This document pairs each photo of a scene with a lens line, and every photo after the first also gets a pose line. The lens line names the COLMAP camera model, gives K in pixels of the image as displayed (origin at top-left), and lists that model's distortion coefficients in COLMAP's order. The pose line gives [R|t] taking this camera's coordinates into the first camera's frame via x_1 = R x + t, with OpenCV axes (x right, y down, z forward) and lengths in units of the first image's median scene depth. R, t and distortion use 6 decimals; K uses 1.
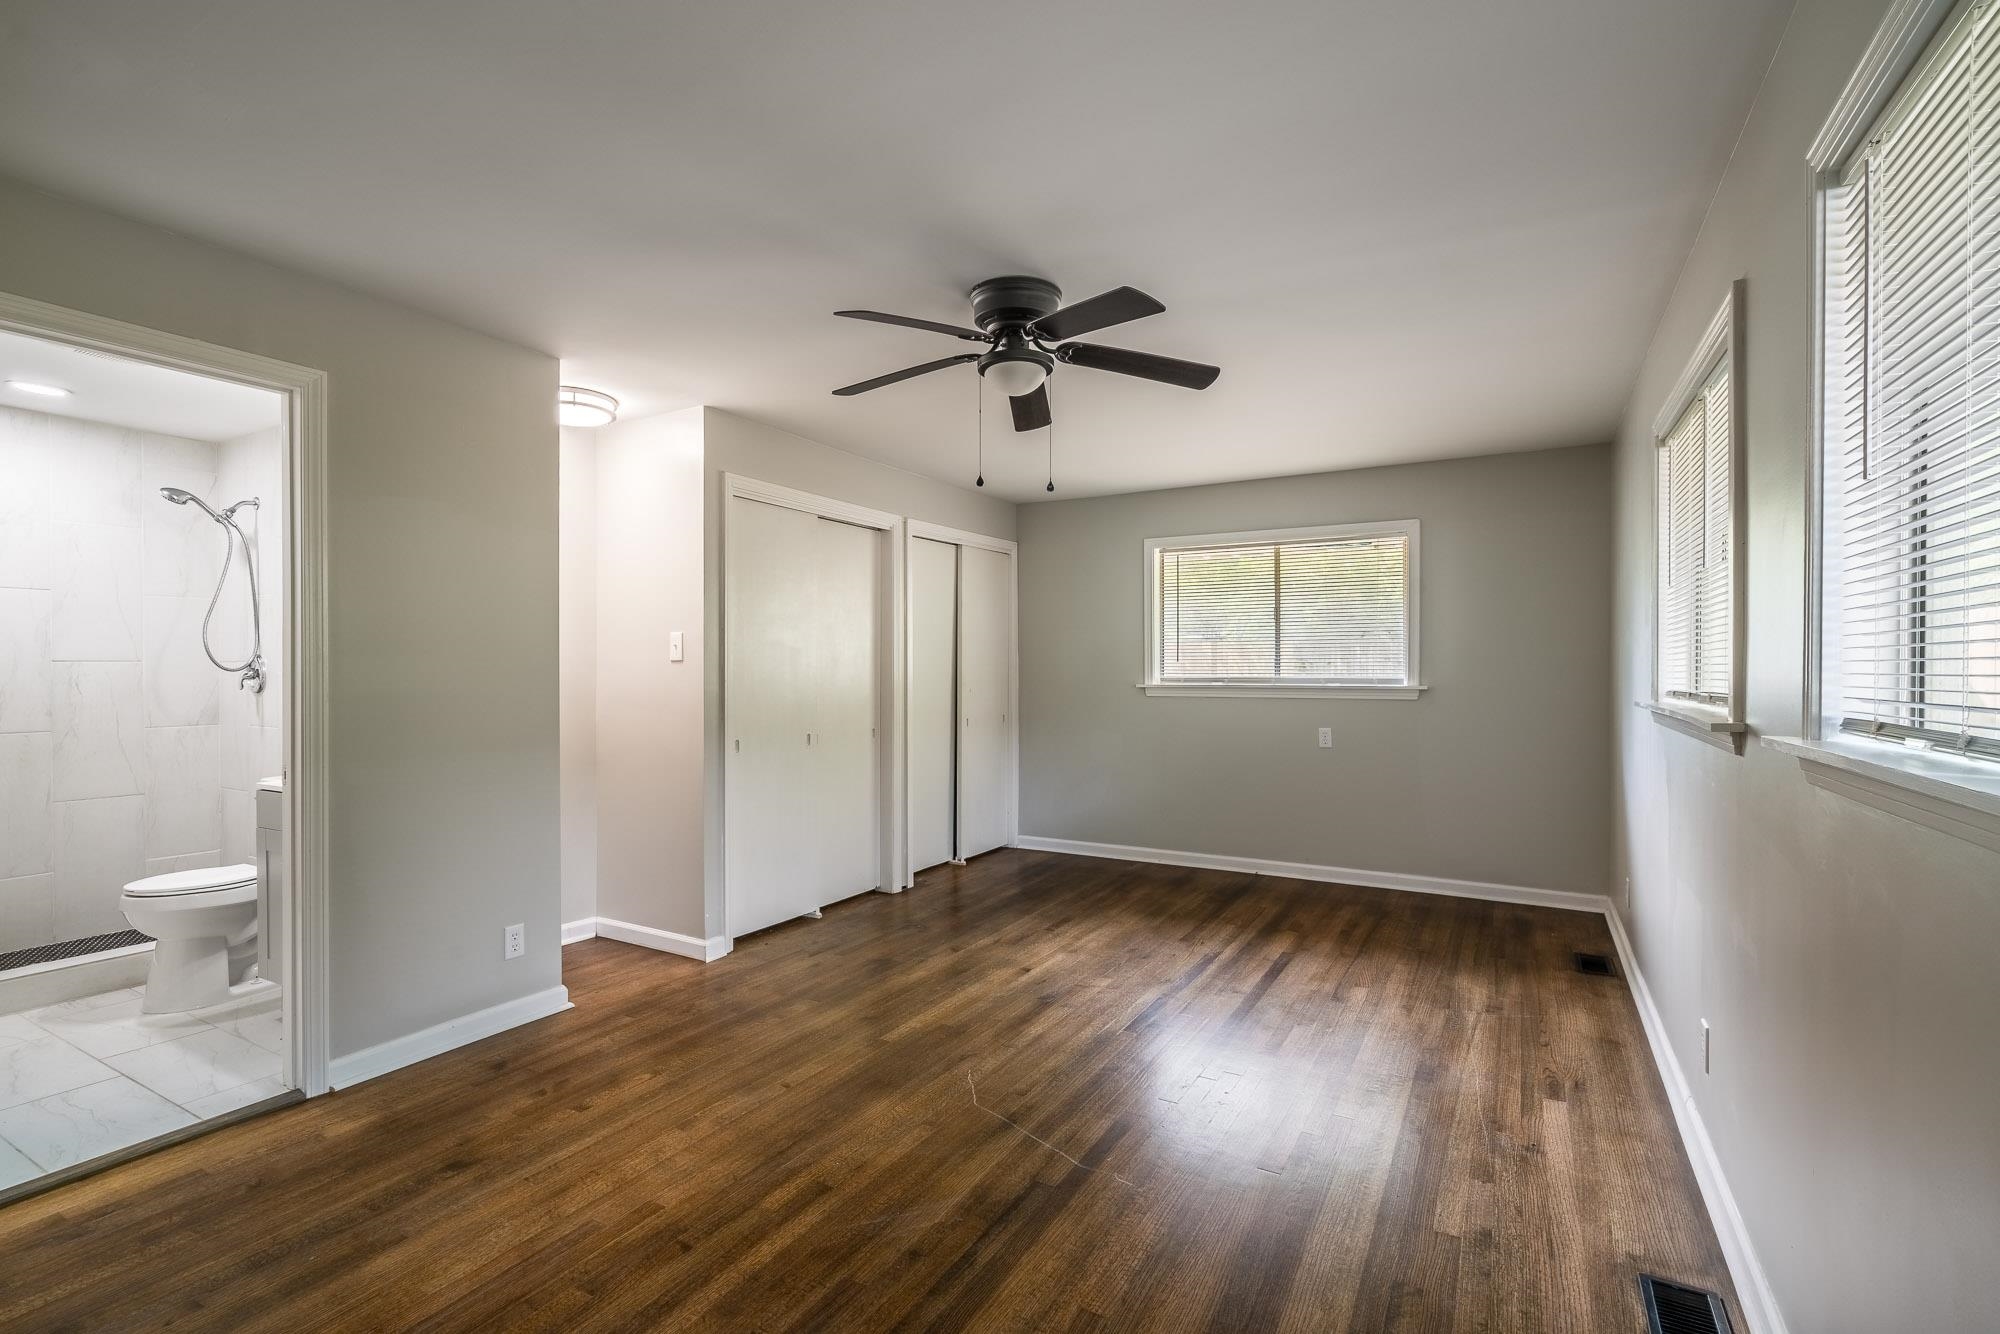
lens RADIAL K [[911.2, 0, 990.8], [0, 911.2, 685.5], [0, 0, 1]] dist [-0.002667, 0.000856]
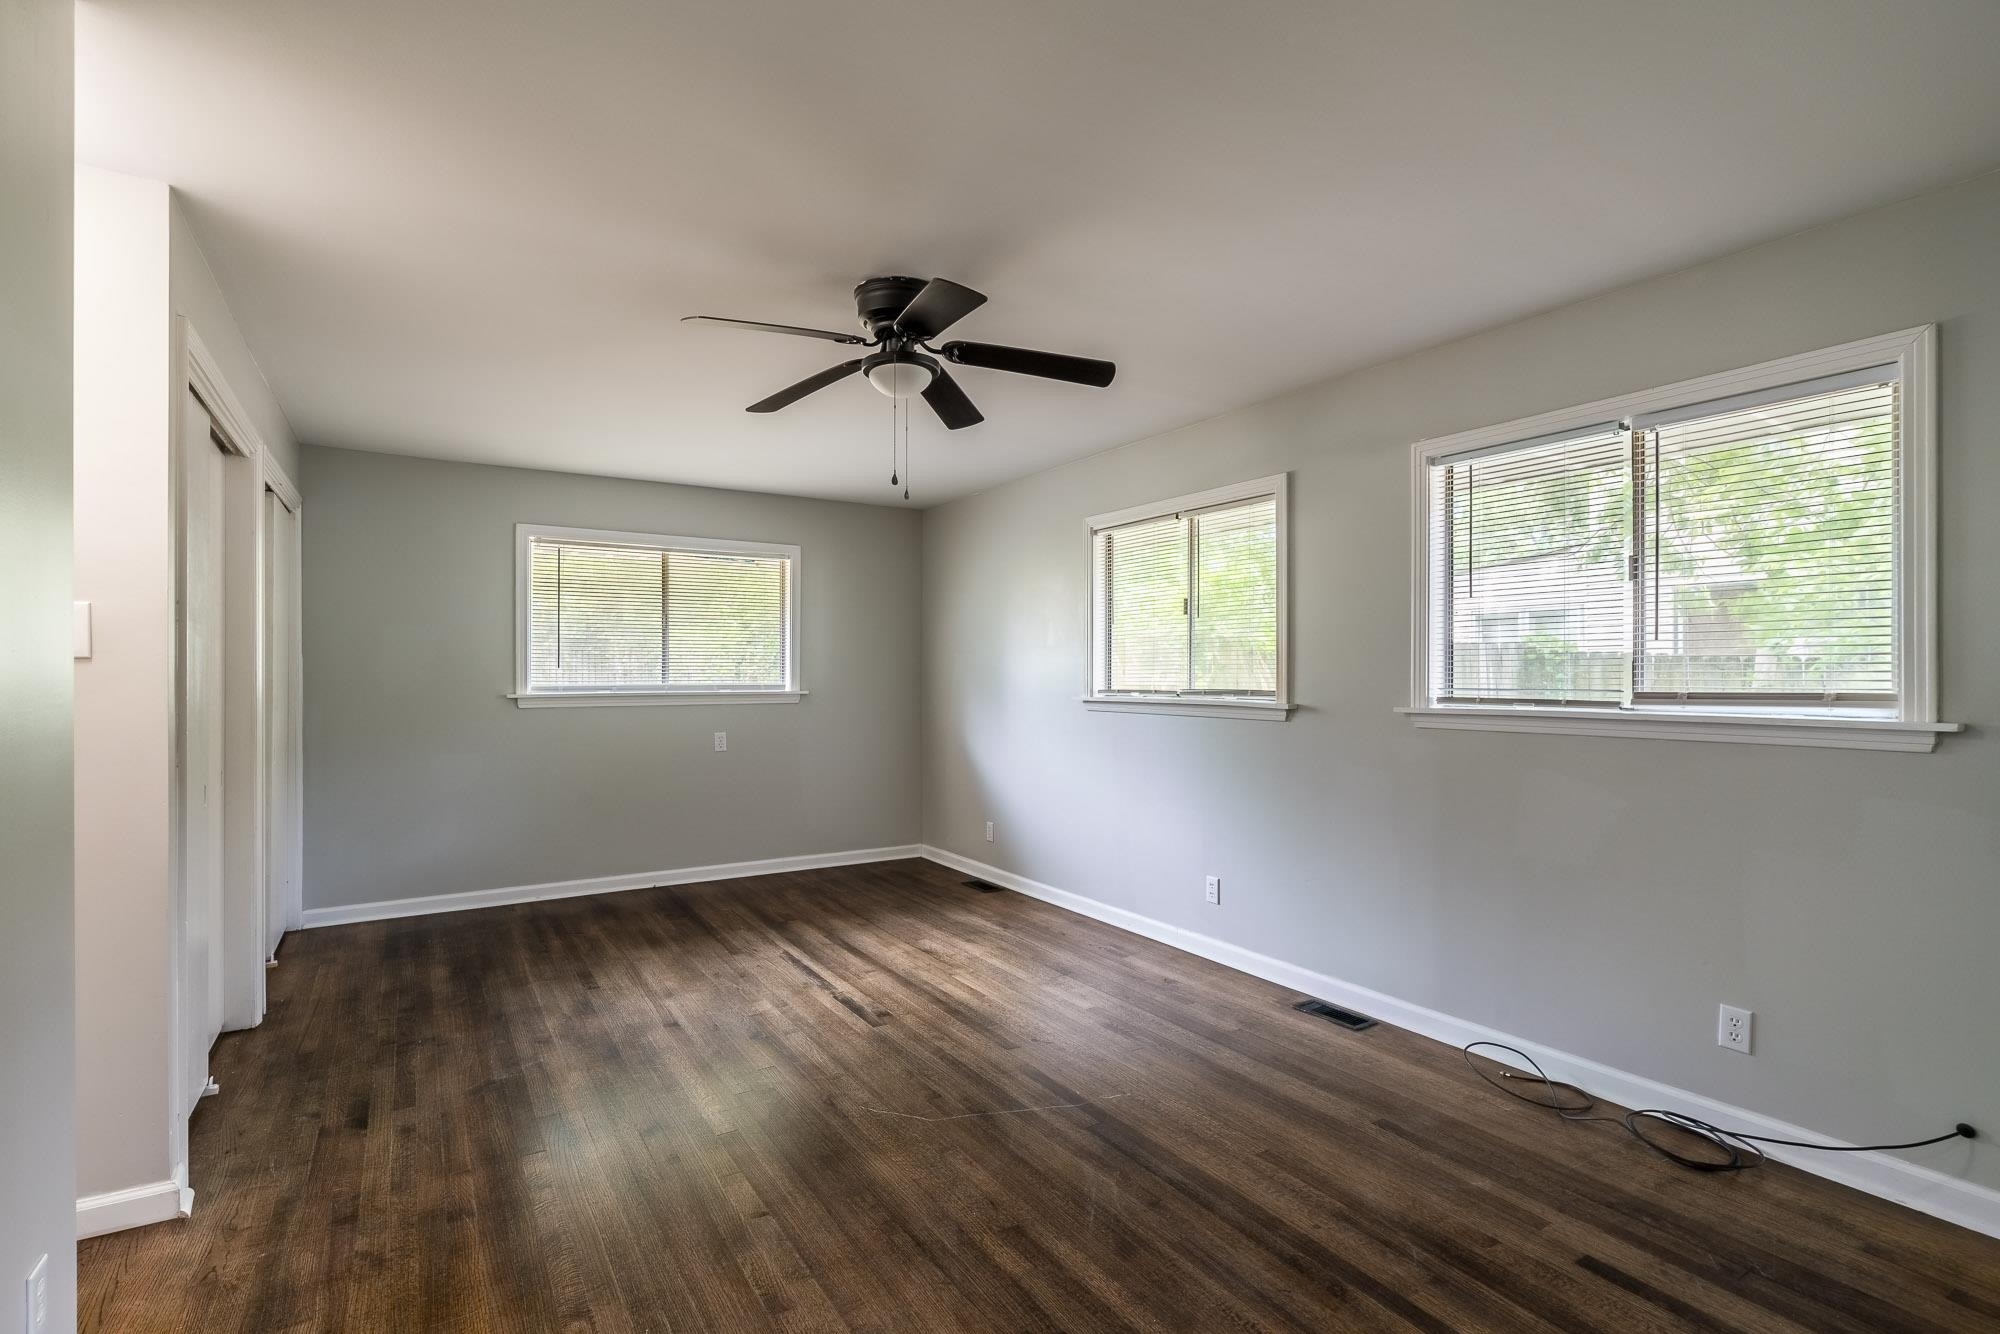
lens RADIAL K [[911.2, 0, 990.8], [0, 911.2, 685.5], [0, 0, 1]] dist [-0.002667, 0.000856]
pose [[0.467769, -0.007212, 0.883821, -0.539817], [0.016118, 0.999870, -0.000371, -0.002563], [-0.883704, 0.014419, 0.467825, 0.307903]]
